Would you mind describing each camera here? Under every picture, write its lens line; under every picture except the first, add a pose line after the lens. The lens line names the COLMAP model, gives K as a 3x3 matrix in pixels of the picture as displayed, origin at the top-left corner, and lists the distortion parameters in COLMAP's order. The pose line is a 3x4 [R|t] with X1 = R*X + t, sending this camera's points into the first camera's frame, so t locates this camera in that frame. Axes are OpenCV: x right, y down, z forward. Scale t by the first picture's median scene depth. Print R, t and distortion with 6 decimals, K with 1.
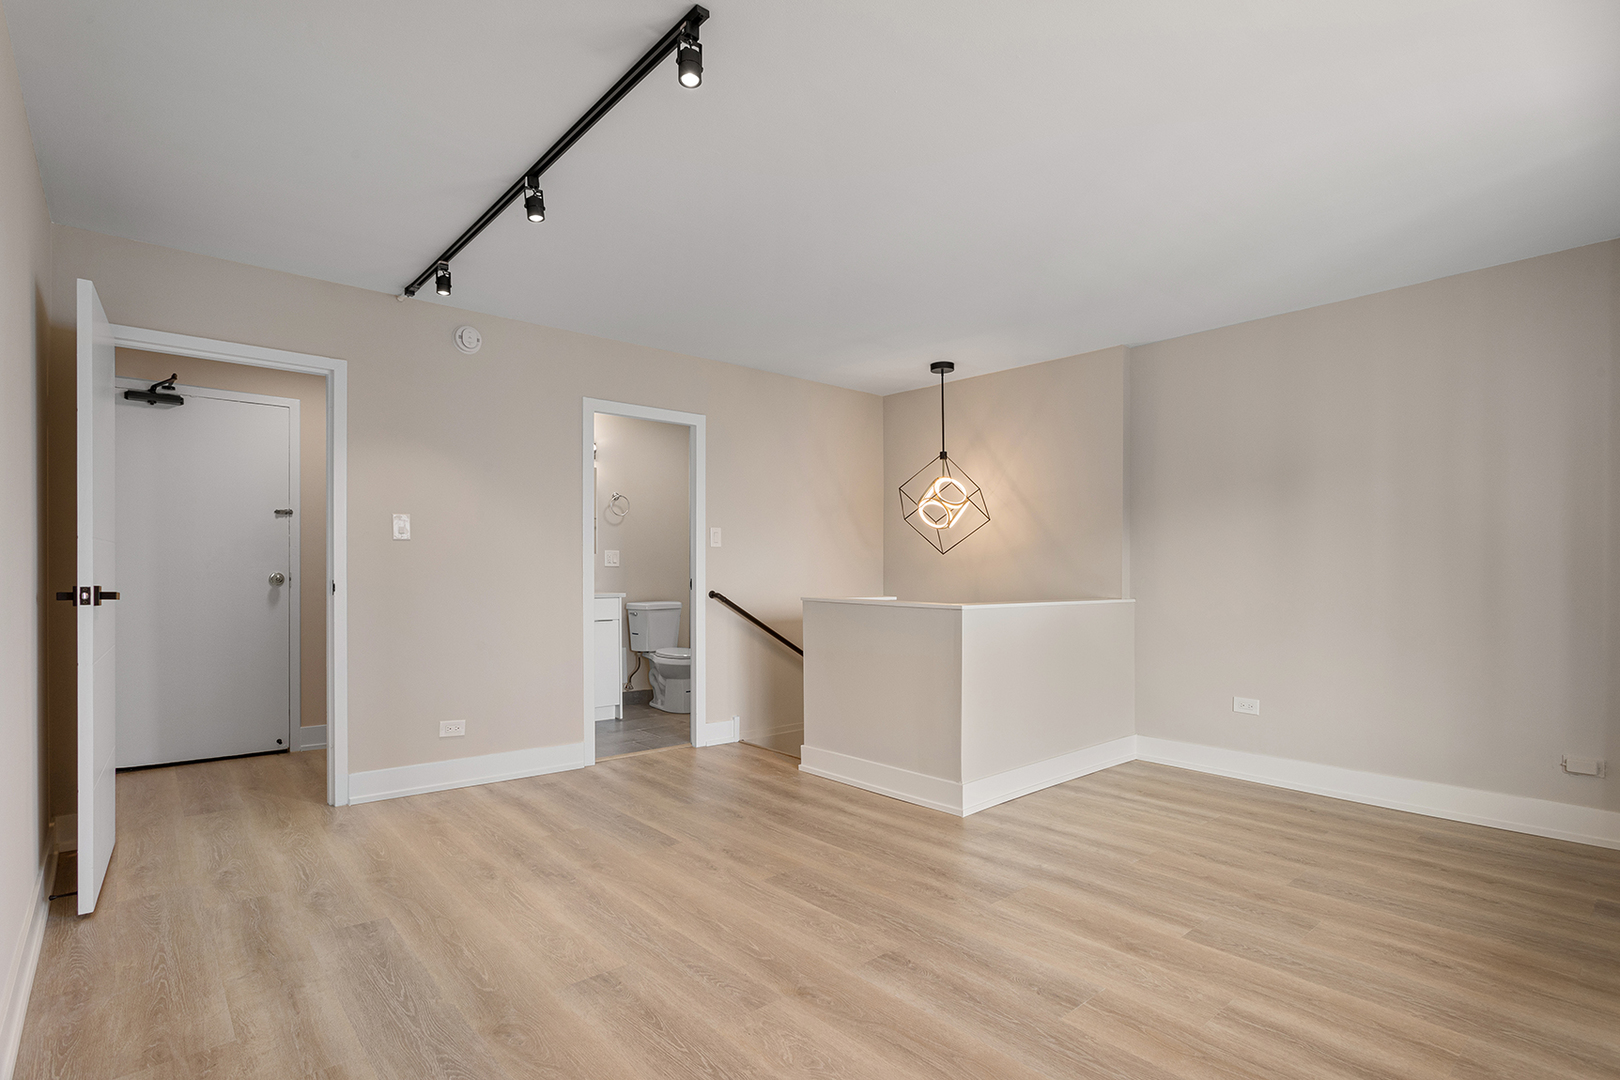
lens RADIAL K [[783.8, 0, 819.2], [0, 783.8, 574.0], [0, 0, 1]] dist [-0.017228, 0.000361]
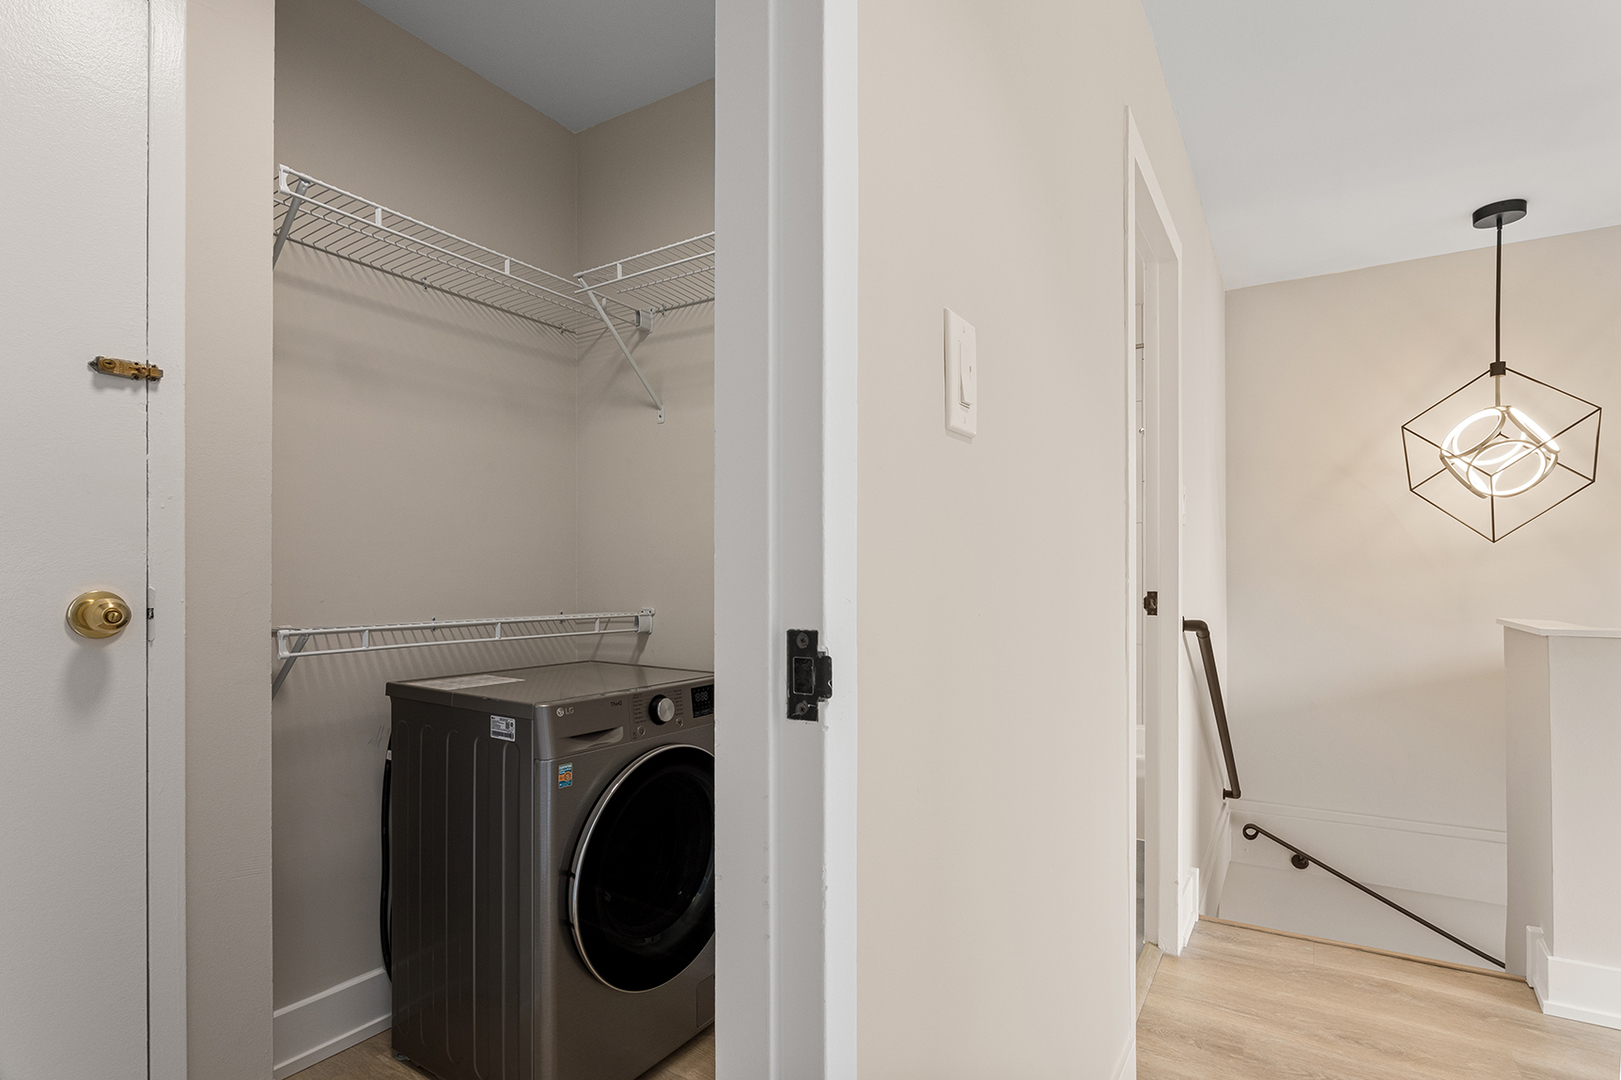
lens RADIAL K [[784.3, 0, 819.7], [0, 784.3, 574.1], [0, 0, 1]] dist [-0.017228, 0.000361]
pose [[0.959792, -0.007968, 0.280599, -0.688791], [0.010196, 0.999927, -0.006480, -0.004666], [-0.280527, 0.009080, 0.959803, 0.869450]]
